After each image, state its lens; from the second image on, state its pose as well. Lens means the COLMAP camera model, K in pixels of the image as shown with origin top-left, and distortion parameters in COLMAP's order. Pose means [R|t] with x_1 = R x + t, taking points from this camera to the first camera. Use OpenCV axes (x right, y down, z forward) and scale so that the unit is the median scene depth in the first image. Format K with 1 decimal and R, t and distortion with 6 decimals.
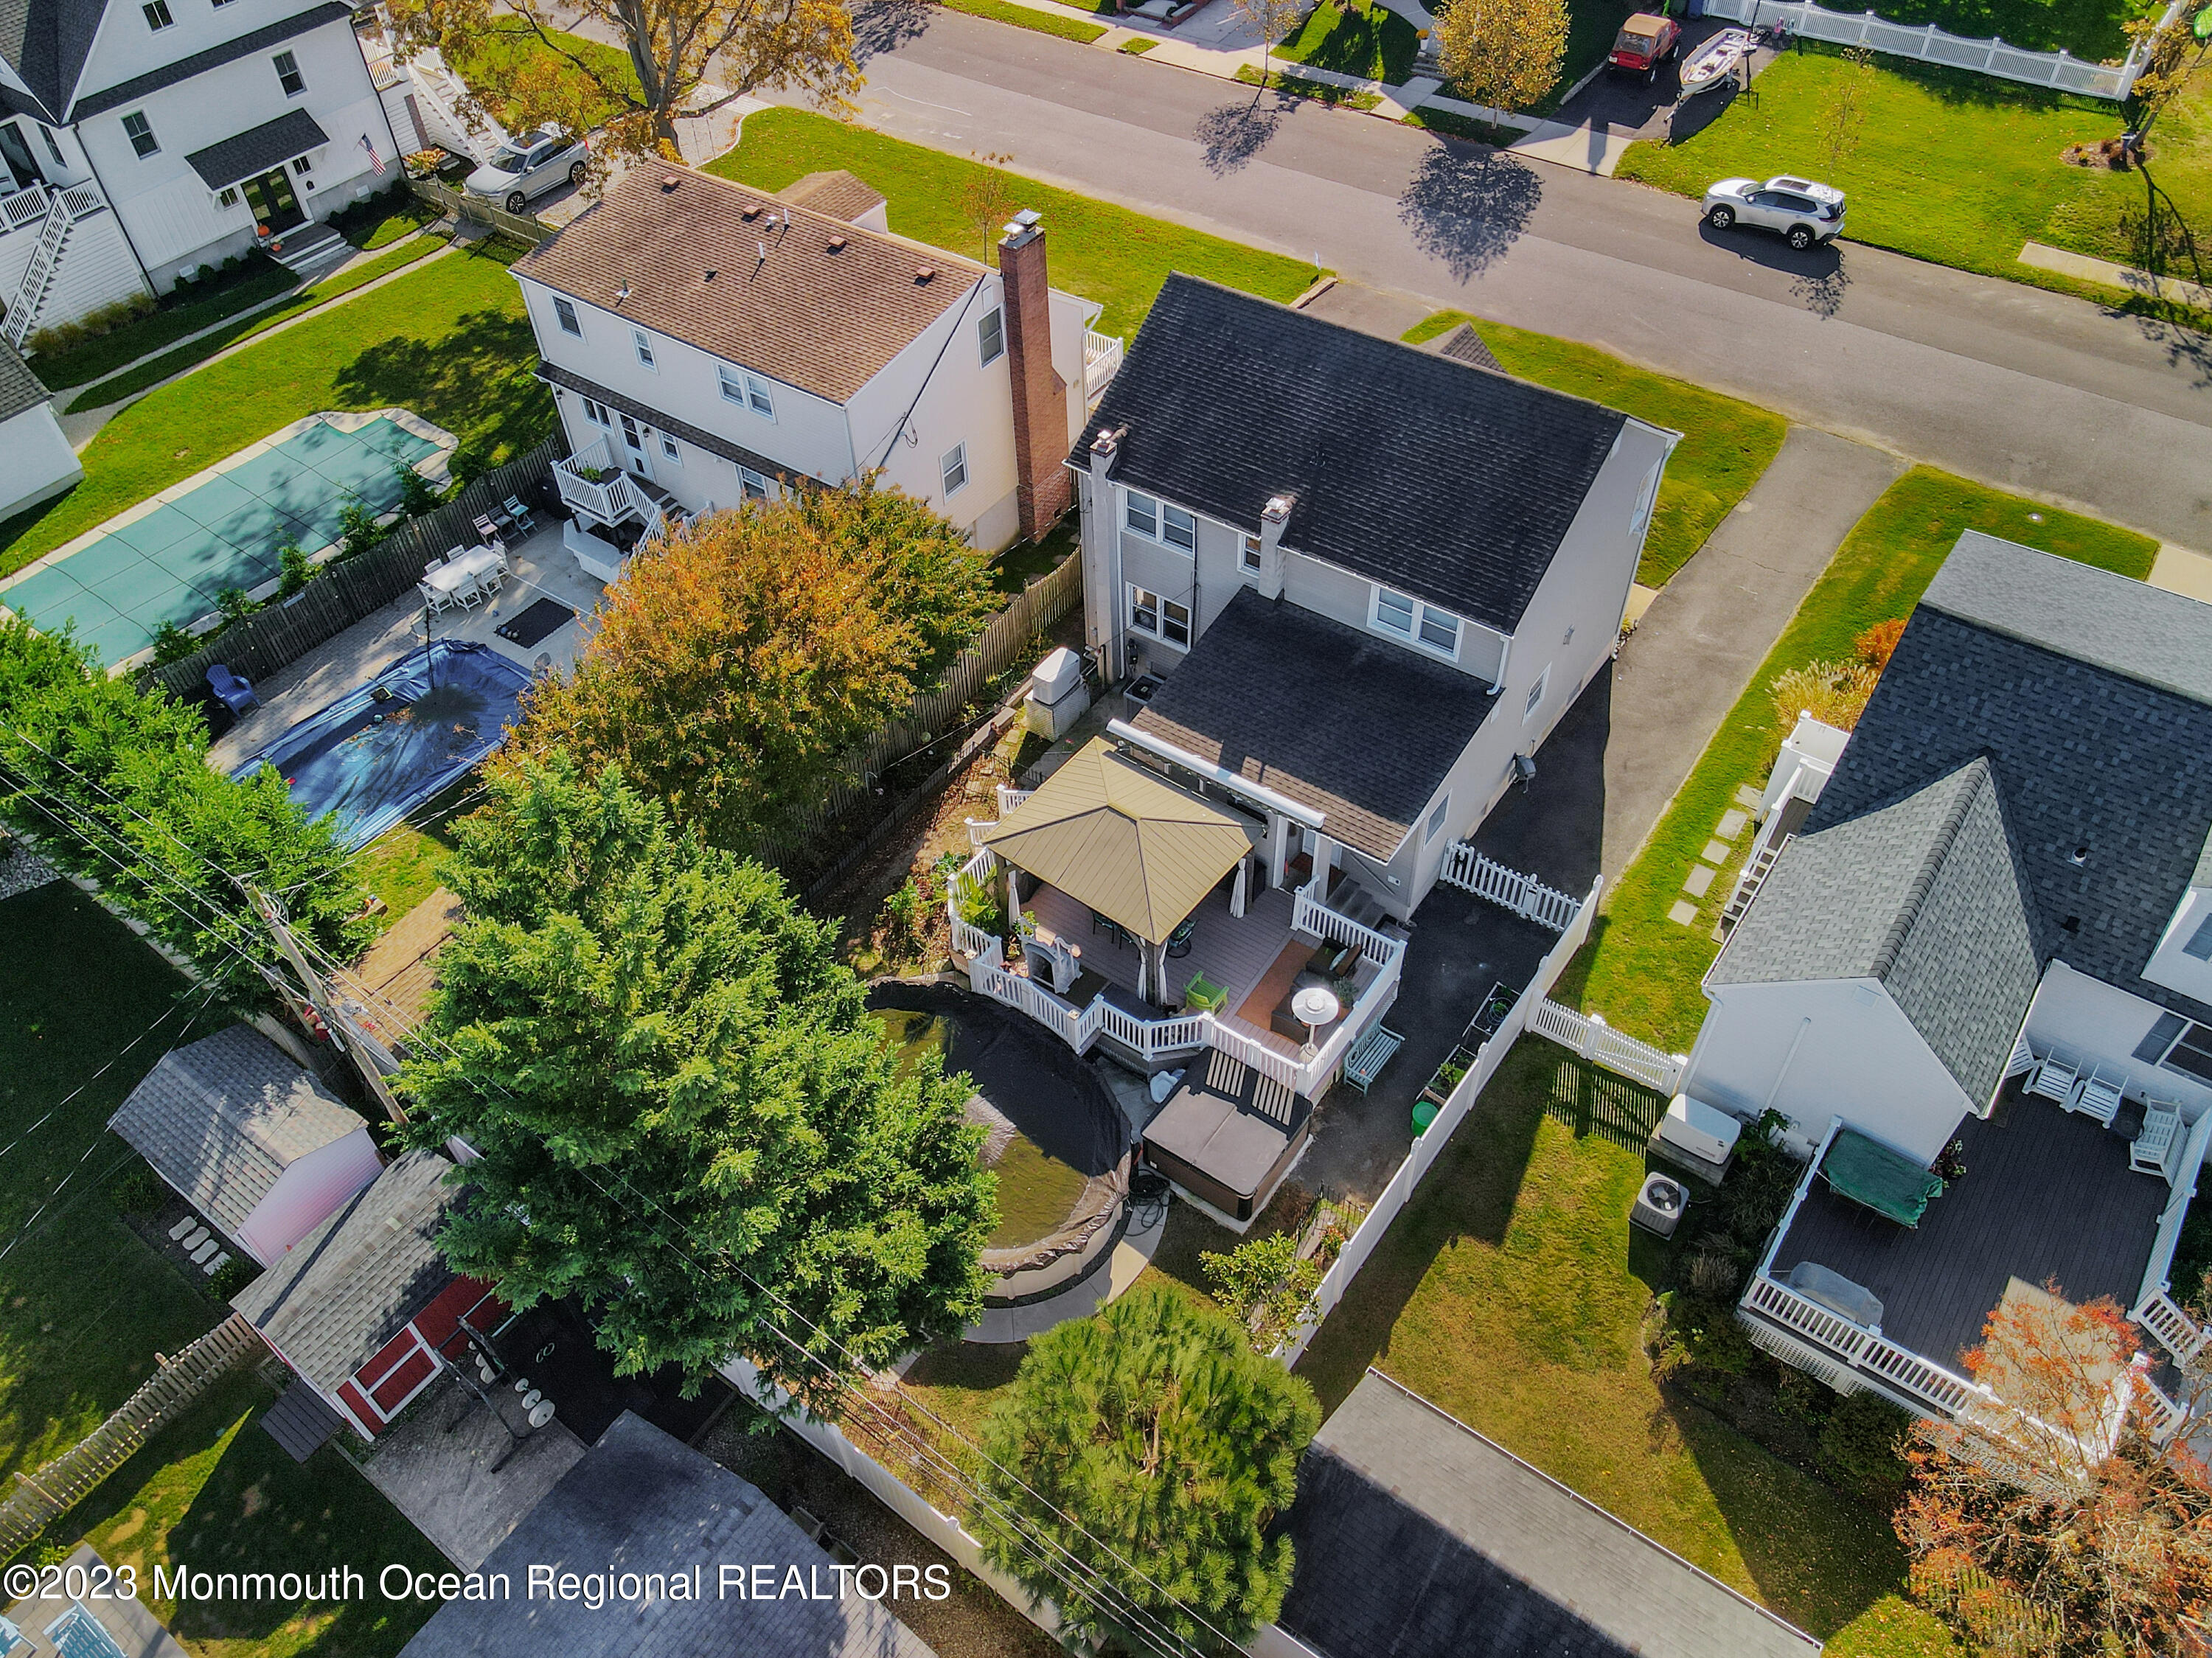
lens RADIAL K [[1609.9, 0, 1088.3], [0, 1609.9, 832.4], [0, 0, 1]] dist [0.005154, 0.008666]
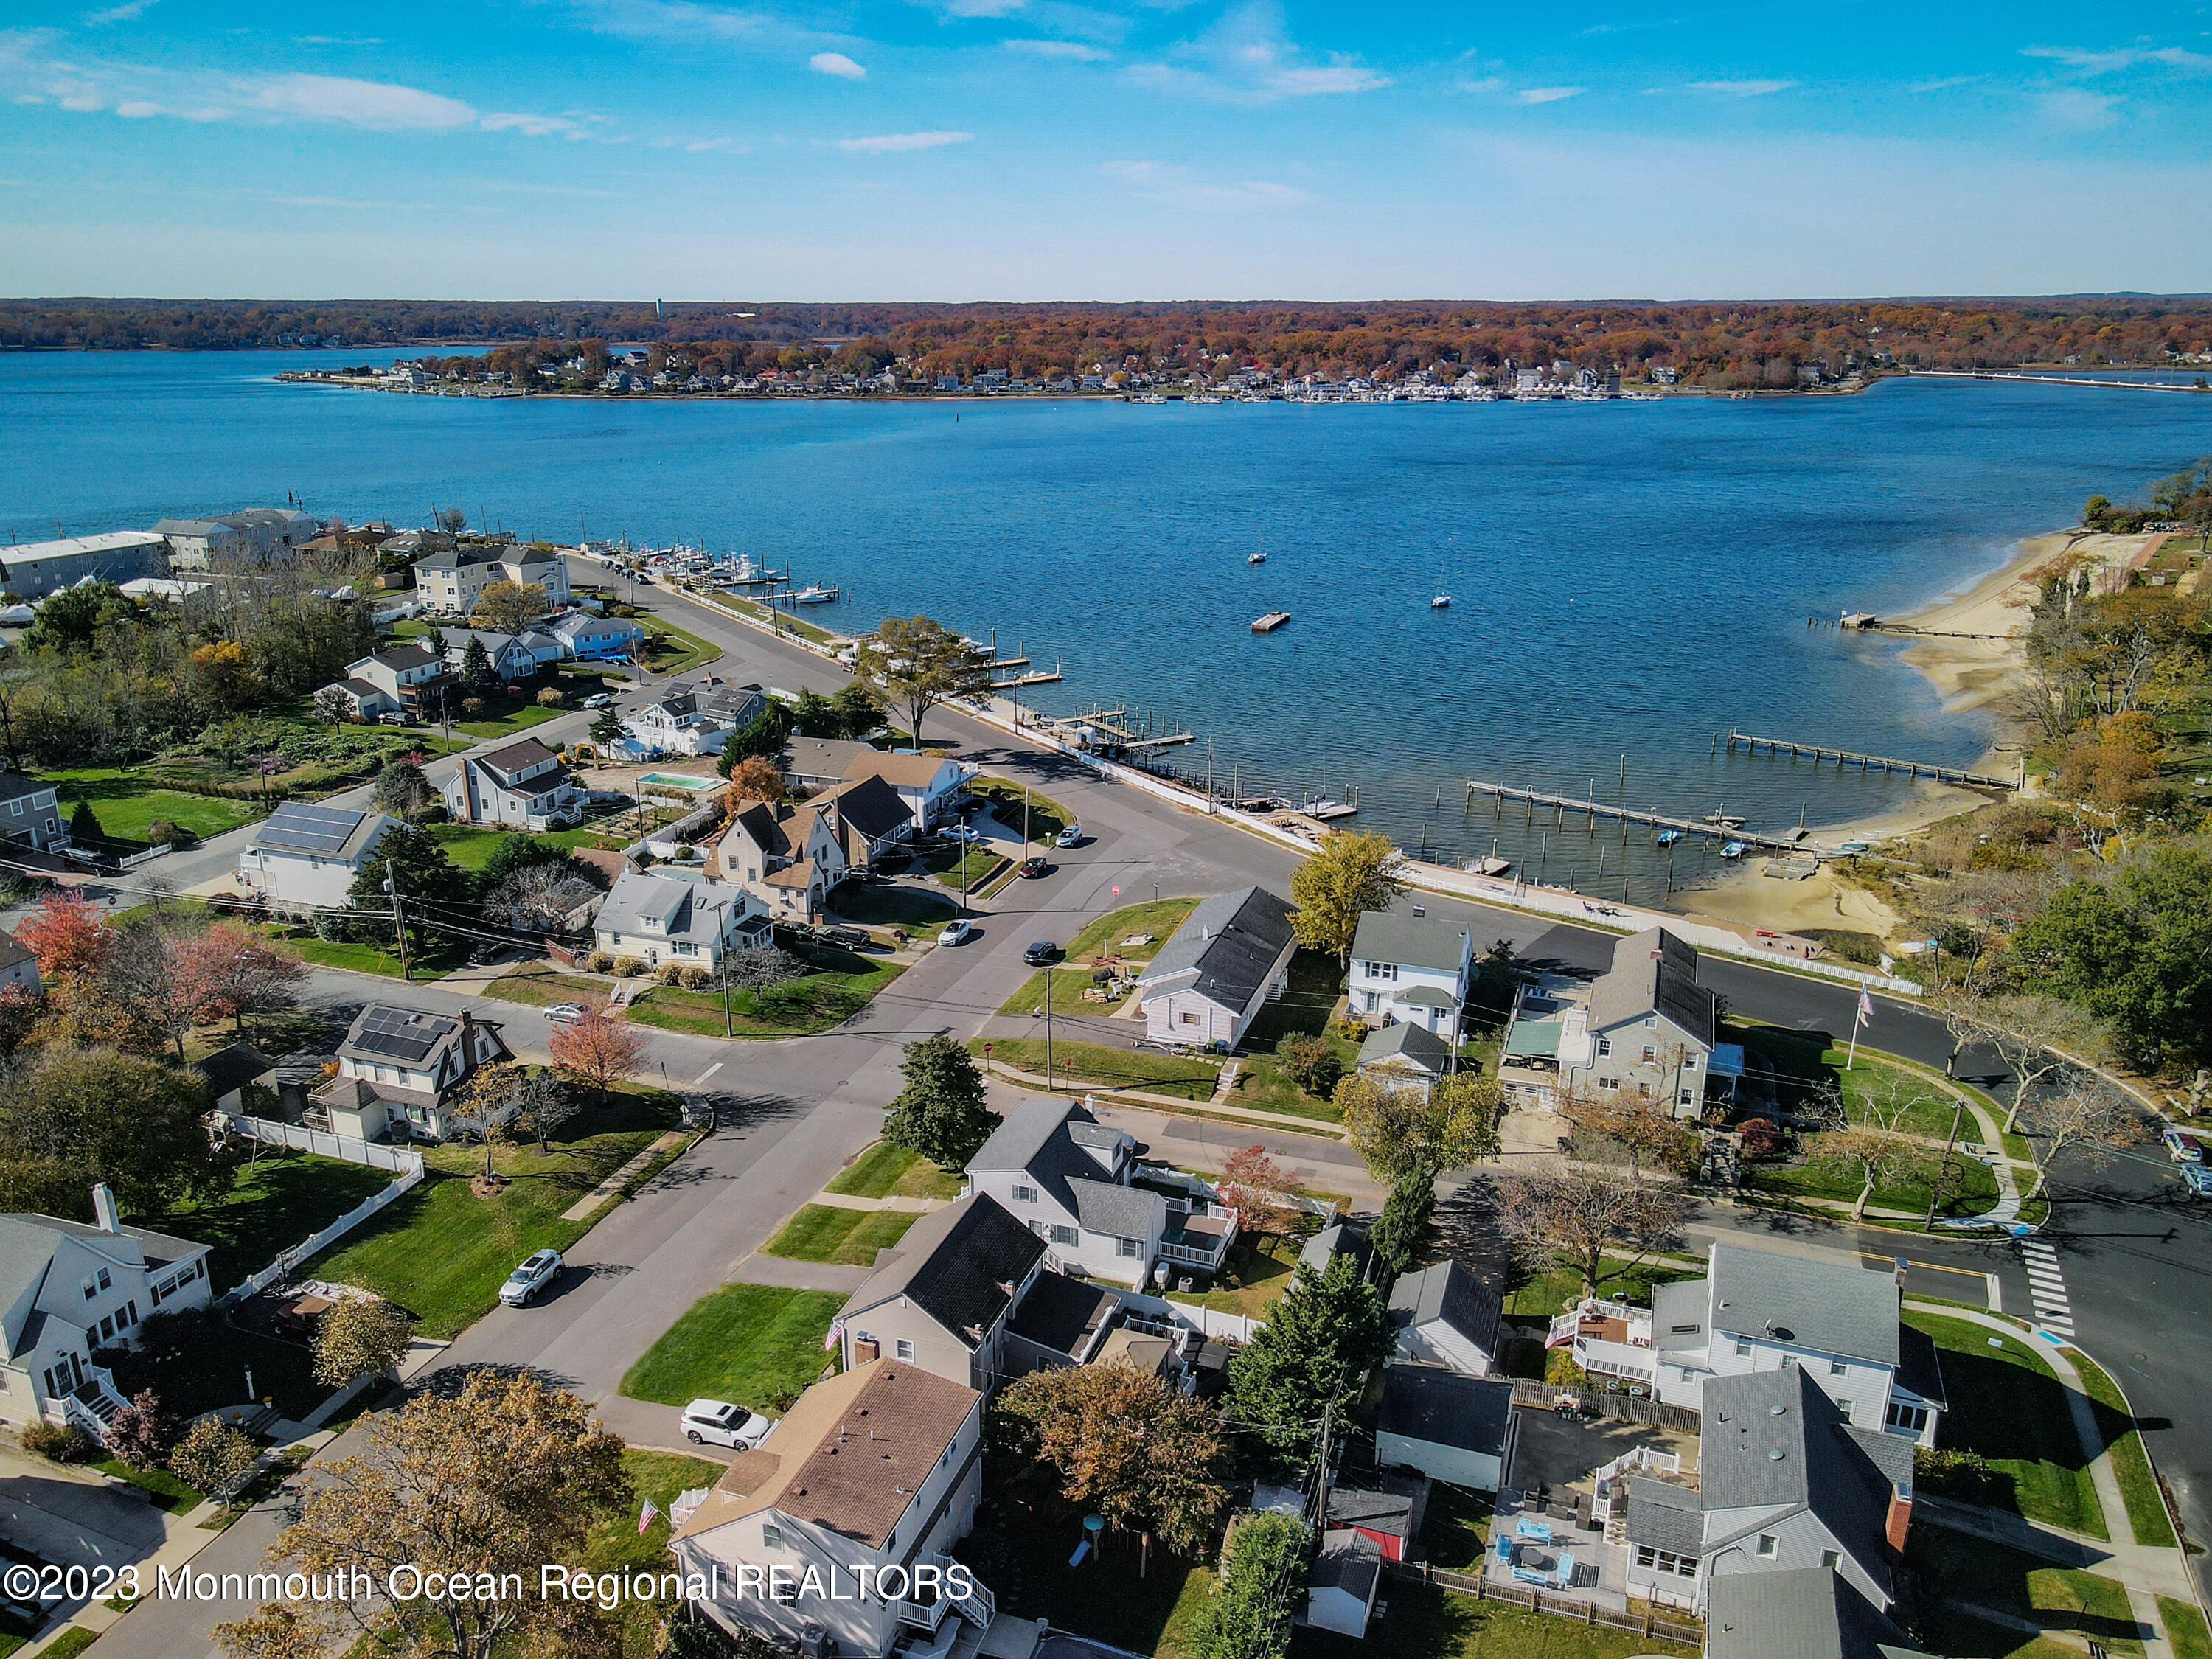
lens RADIAL K [[1596.2, 0, 1093.9], [0, 1596.2, 890.1], [0, 0, 1]] dist [0.002844, 0.009215]
pose [[-0.287015, -0.295670, 0.911154, -1.287104], [0.706588, 0.576899, 0.409780, -0.940455], [-0.646804, 0.761424, 0.043338, 0.179895]]
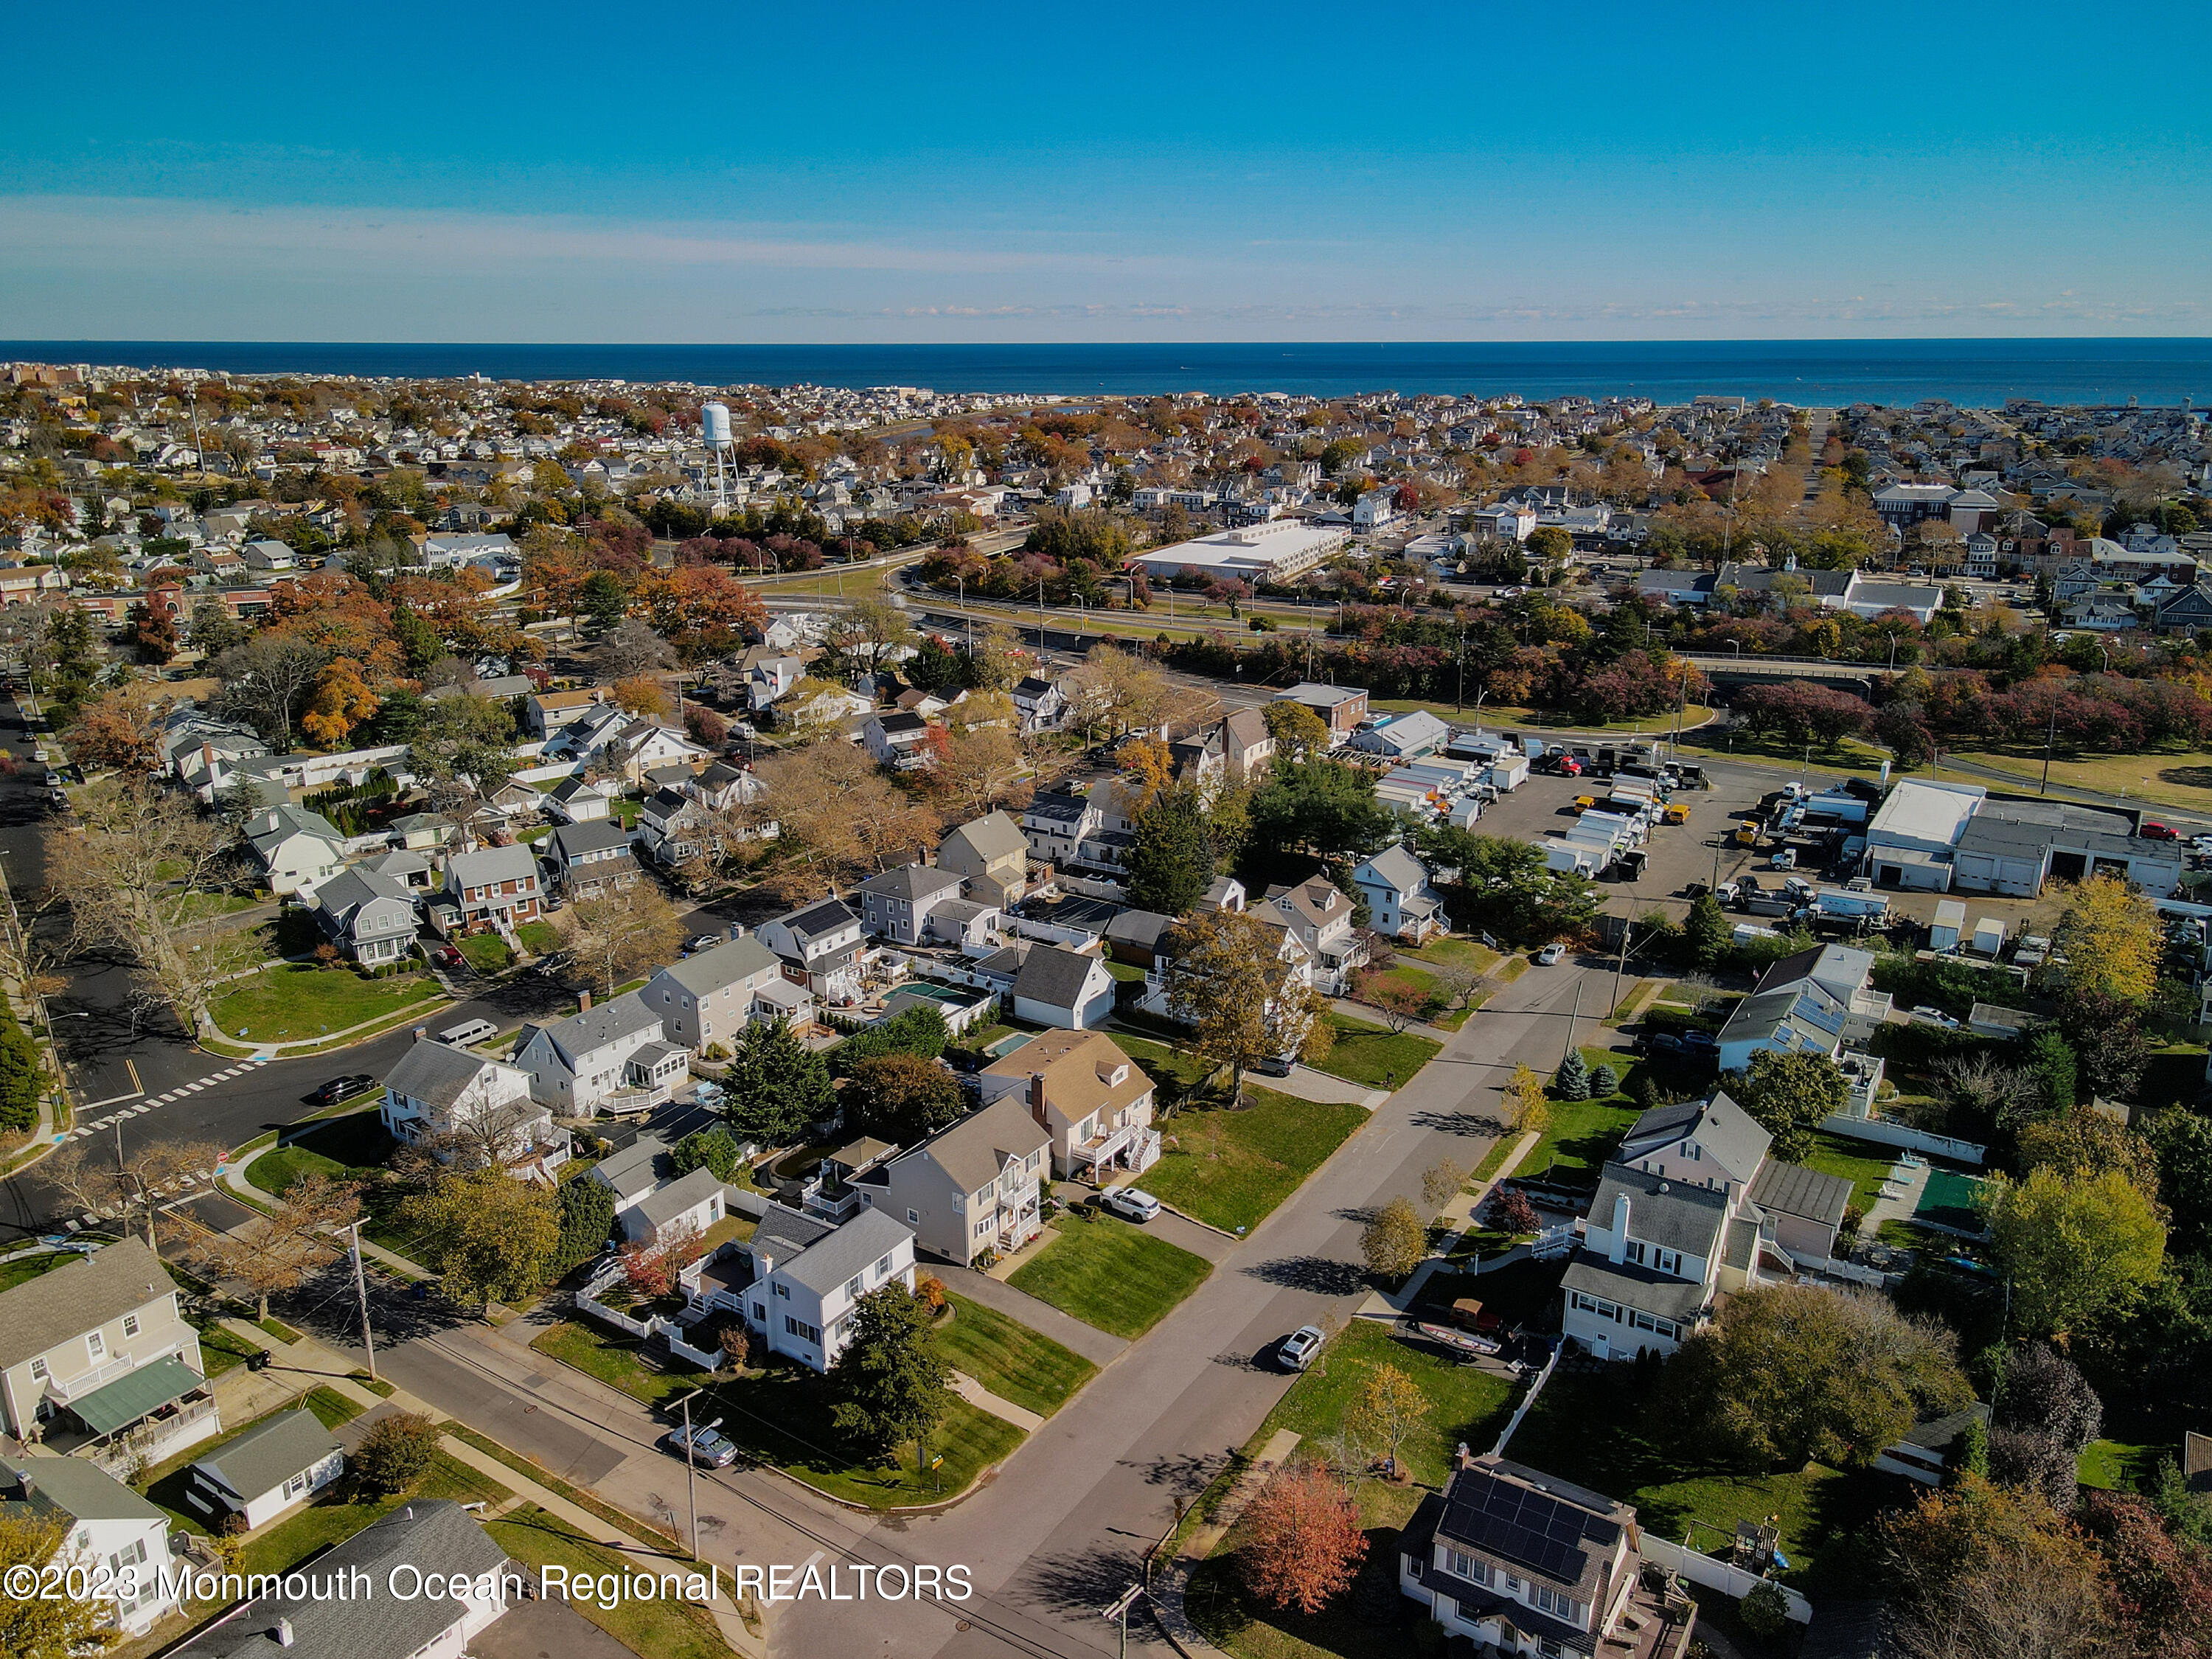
lens RADIAL K [[1609.2, 0, 1075.4], [0, 1609.2, 832.0], [0, 0, 1]] dist [0.009815, 0.006614]
pose [[0.050397, 0.320118, -0.946036, 2.124735], [-0.724632, 0.663578, 0.185939, -0.989186], [0.687291, 0.676157, 0.265410, -0.159309]]
